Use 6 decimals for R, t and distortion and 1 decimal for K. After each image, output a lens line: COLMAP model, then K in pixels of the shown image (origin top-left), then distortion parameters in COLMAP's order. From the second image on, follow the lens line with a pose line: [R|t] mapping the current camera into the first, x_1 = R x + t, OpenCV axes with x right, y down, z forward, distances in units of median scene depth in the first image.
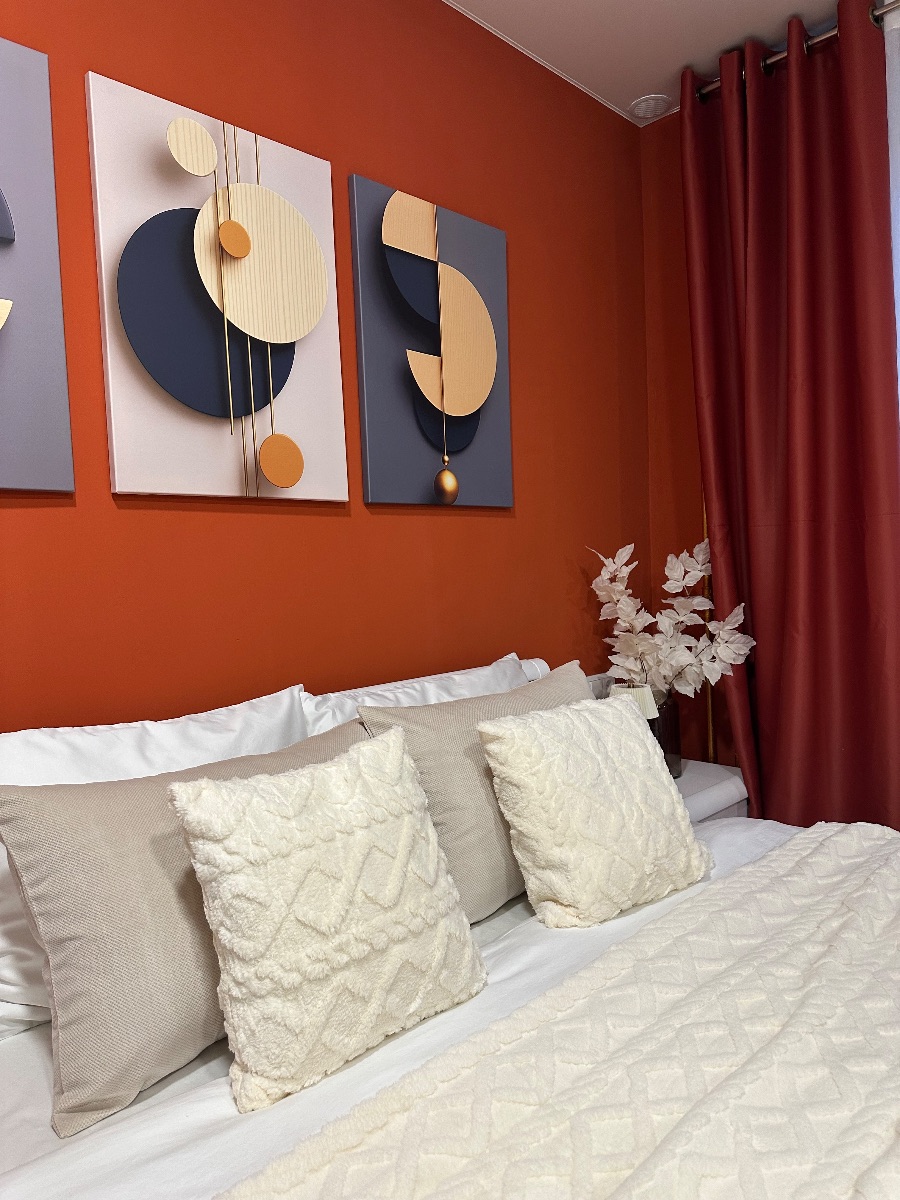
lens RADIAL K [[847.5, 0, 451.6], [0, 847.5, 604.9], [0, 0, 1]] dist [0.004865, -0.017715]
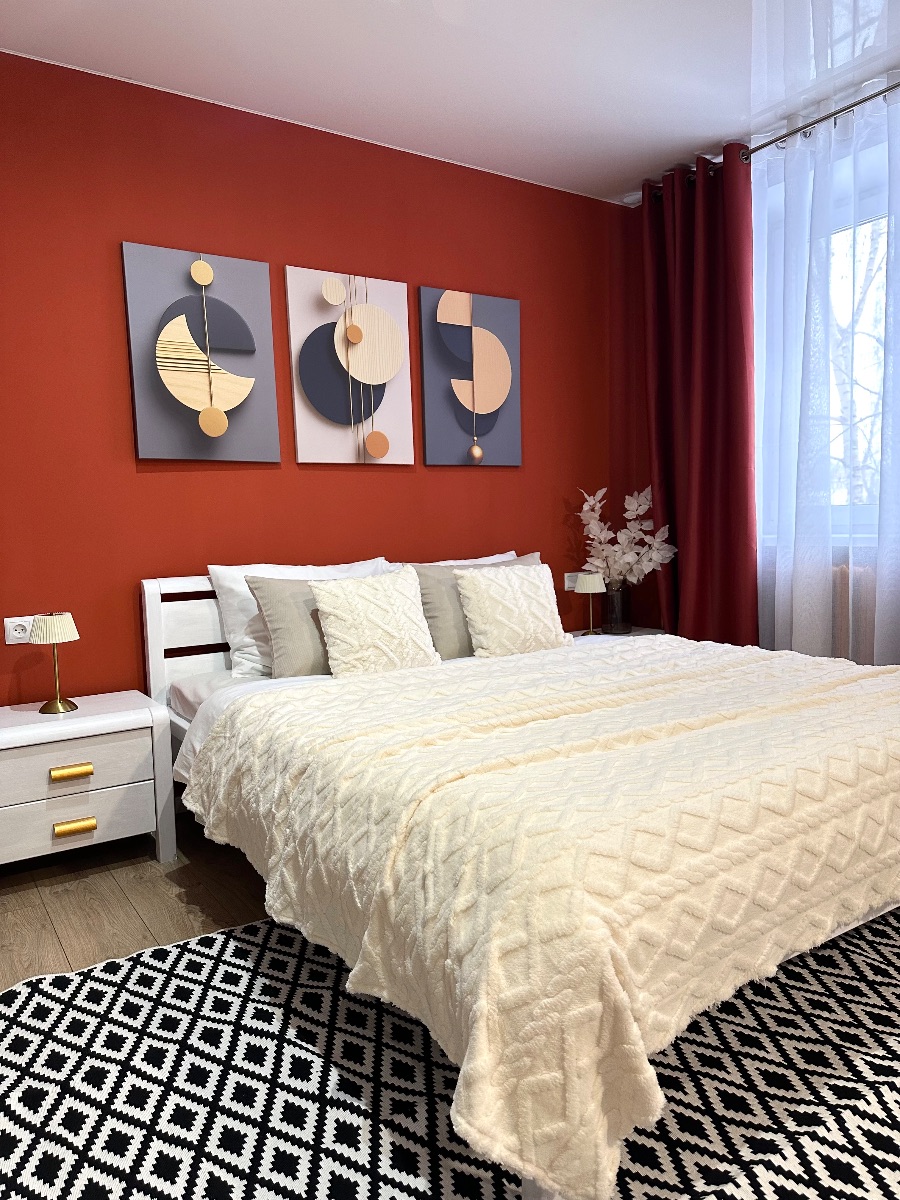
lens RADIAL K [[847.5, 0, 450.5], [0, 847.5, 612.9], [0, 0, 1]] dist [0.004865, -0.017715]
pose [[0.976651, 0.033301, -0.212236, 0.366806], [-0.018130, 0.997165, 0.073028, 0.068660], [0.214066, -0.067475, 0.974486, -0.846118]]
